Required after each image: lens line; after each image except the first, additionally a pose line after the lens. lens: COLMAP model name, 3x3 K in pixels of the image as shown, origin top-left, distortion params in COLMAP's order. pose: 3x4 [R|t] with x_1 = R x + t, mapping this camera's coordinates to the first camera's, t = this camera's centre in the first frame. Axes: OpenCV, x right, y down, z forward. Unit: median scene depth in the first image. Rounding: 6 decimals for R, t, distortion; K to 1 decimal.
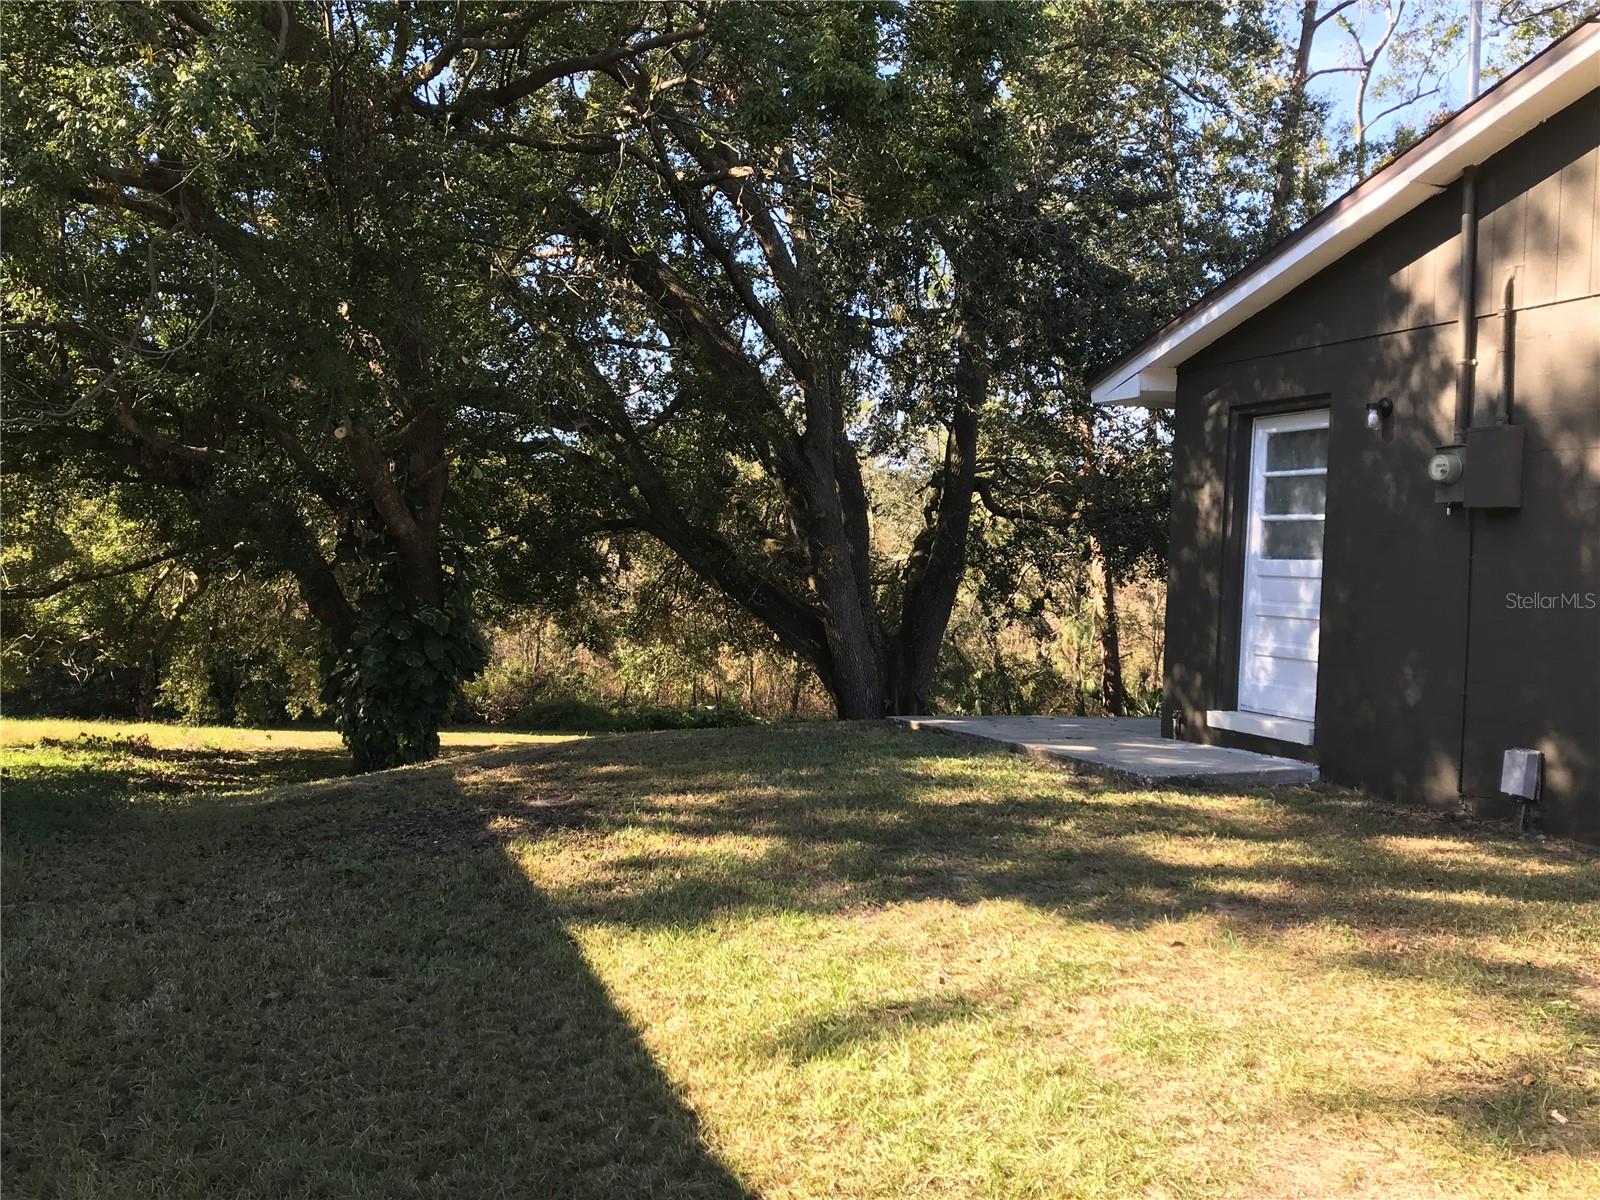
lens RADIAL K [[1312.4, 0, 804.3], [0, 1312.4, 592.8], [0, 0, 1]] dist [0.015101, -0.001909]
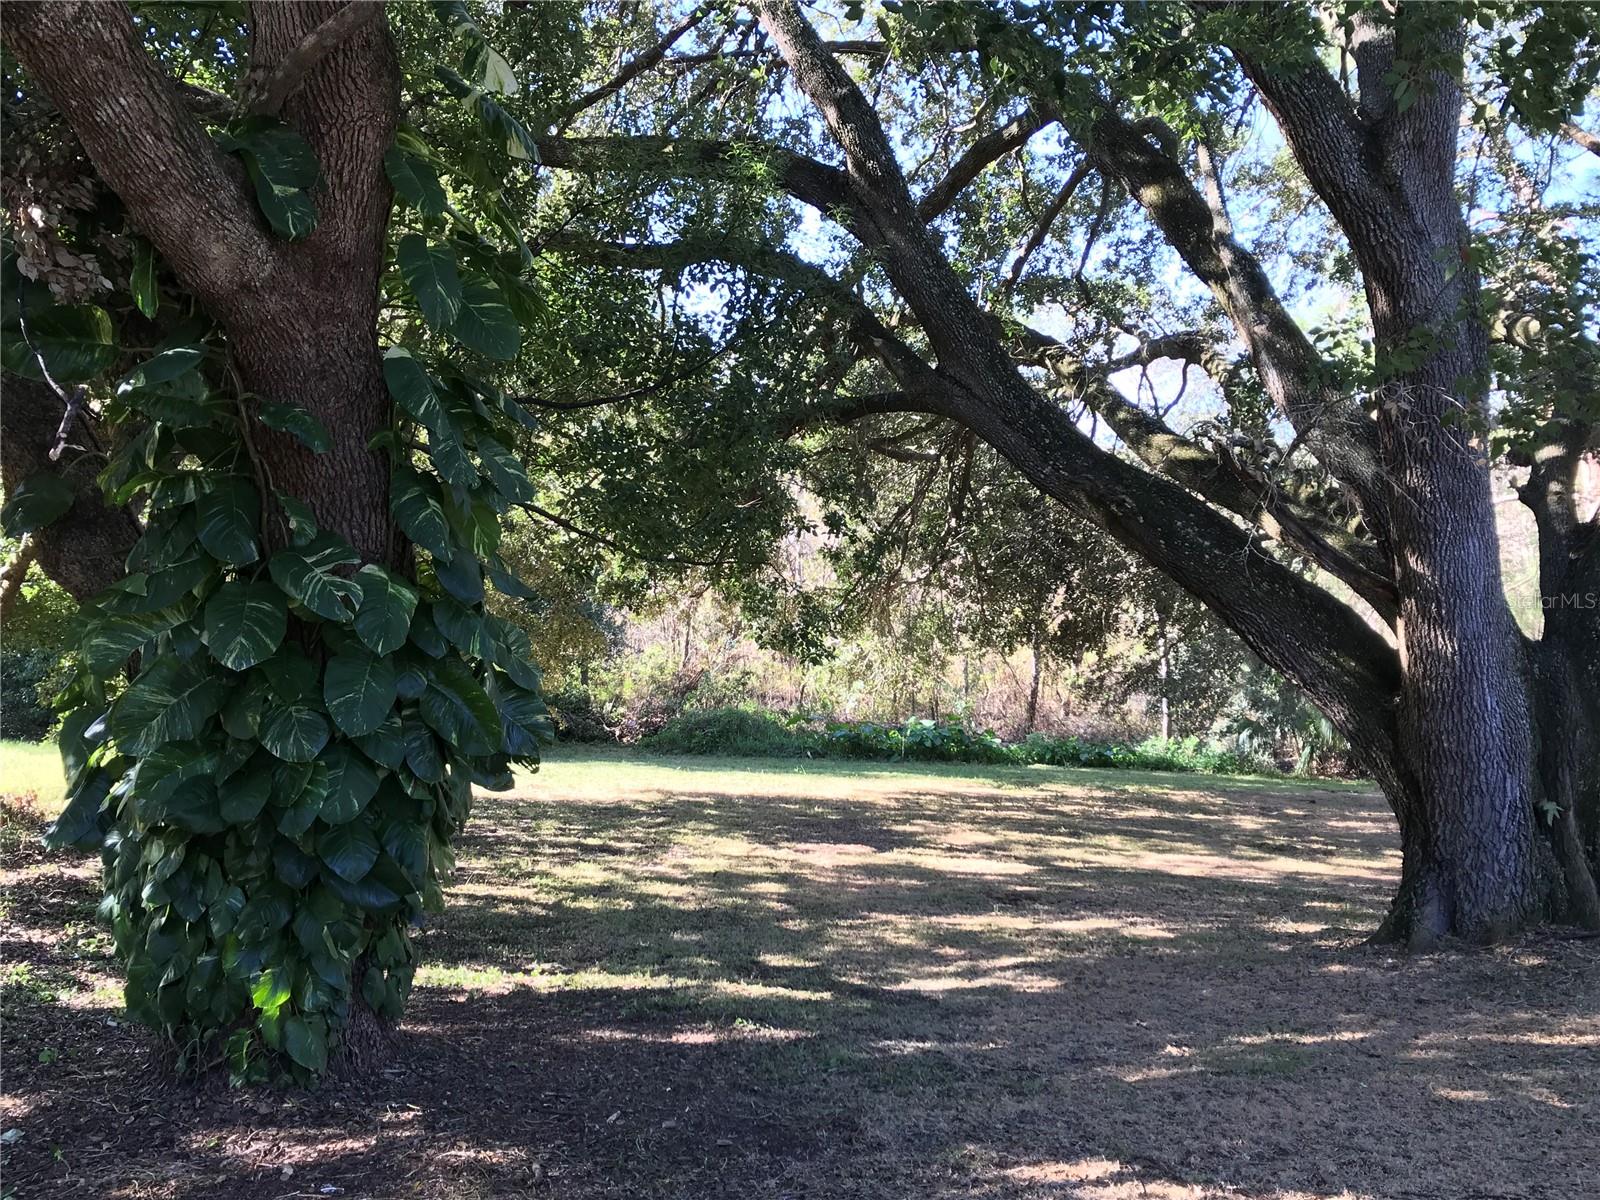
lens RADIAL K [[1312.4, 0, 804.3], [0, 1312.4, 592.8], [0, 0, 1]] dist [0.015101, -0.001909]
pose [[0.994116, 0.002818, -0.108285, -0.061965], [-0.001084, 0.999870, 0.016068, 0.005972], [0.108316, -0.015856, 0.993990, 0.295025]]
